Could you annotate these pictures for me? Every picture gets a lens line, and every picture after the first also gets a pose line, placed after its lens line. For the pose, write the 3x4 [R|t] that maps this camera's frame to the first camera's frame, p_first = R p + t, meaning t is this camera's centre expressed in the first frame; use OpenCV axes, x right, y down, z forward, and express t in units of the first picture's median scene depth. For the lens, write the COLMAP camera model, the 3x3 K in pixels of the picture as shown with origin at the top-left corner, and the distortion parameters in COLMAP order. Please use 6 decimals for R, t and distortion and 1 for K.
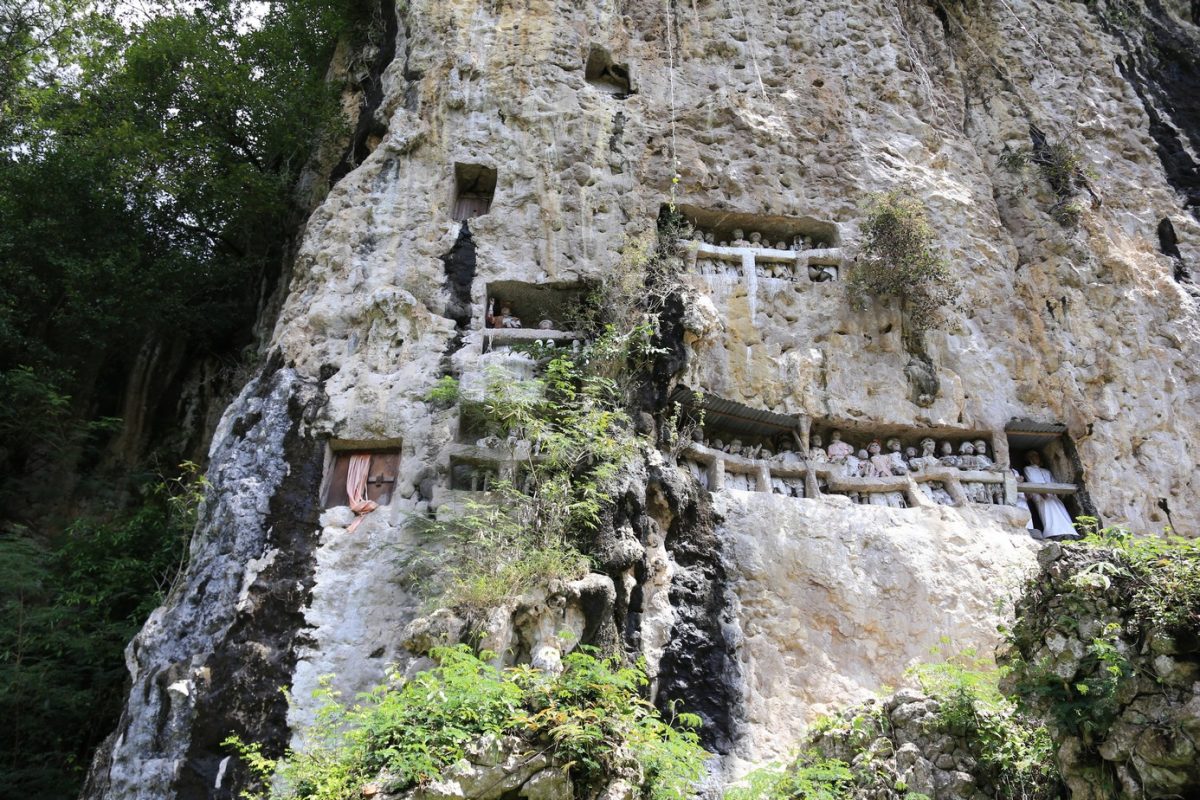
lens RADIAL K [[804.4, 0, 600.0], [0, 804.4, 400.0], [0, 0, 1]] dist [-0.122100, 0.067516]
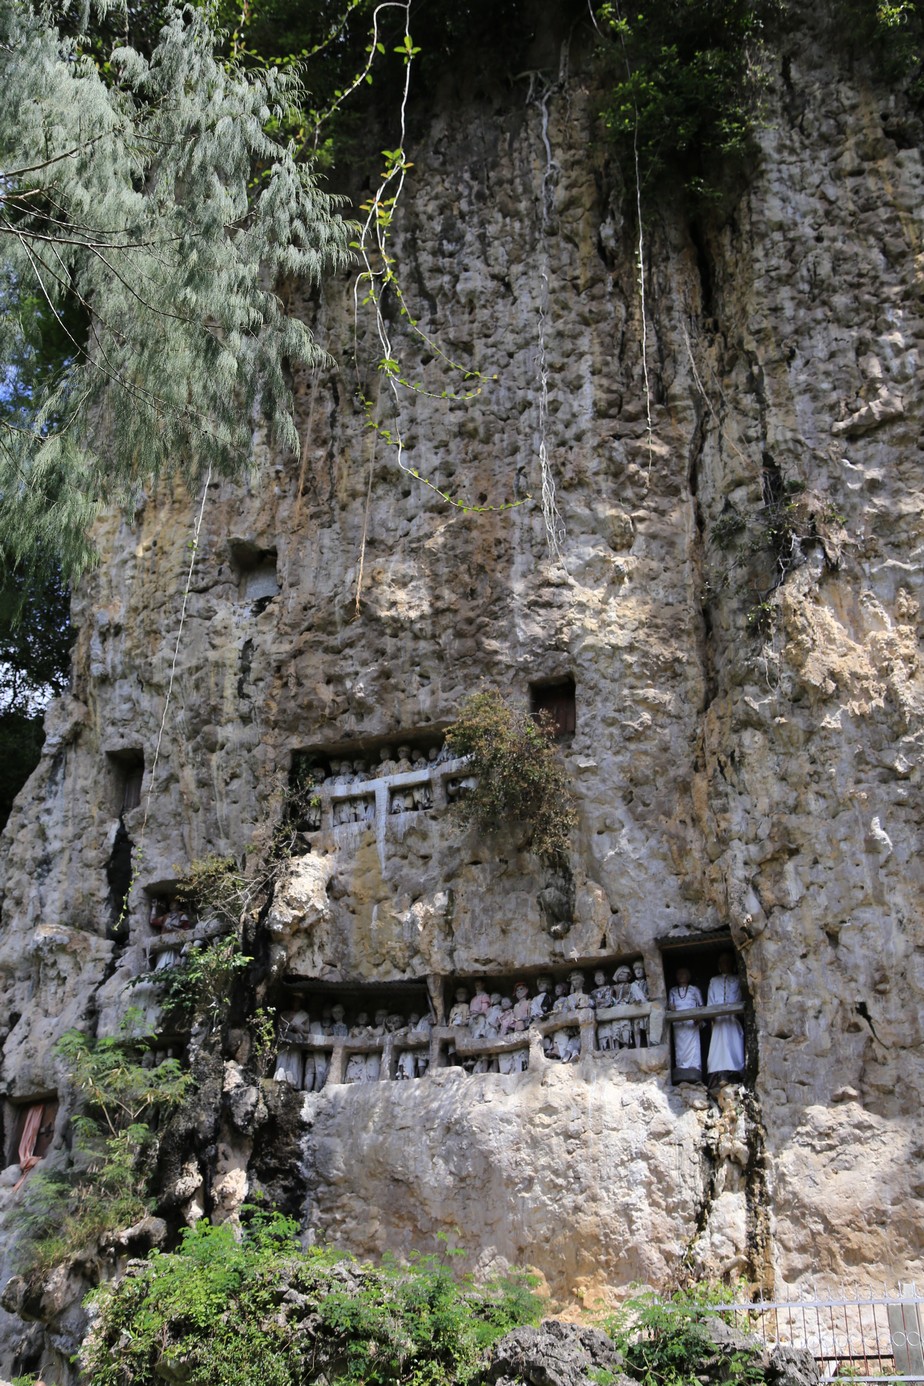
lens RADIAL K [[1514.8, 0, 462.0], [0, 1514.8, 693.0], [0, 0, 1]] dist [0.063592, 0.022590]
pose [[0.877933, -0.243711, -0.412115, 1.045330], [0.272061, 0.962222, 0.010550, -0.291754], [0.393975, -0.121382, 0.911071, -0.531597]]
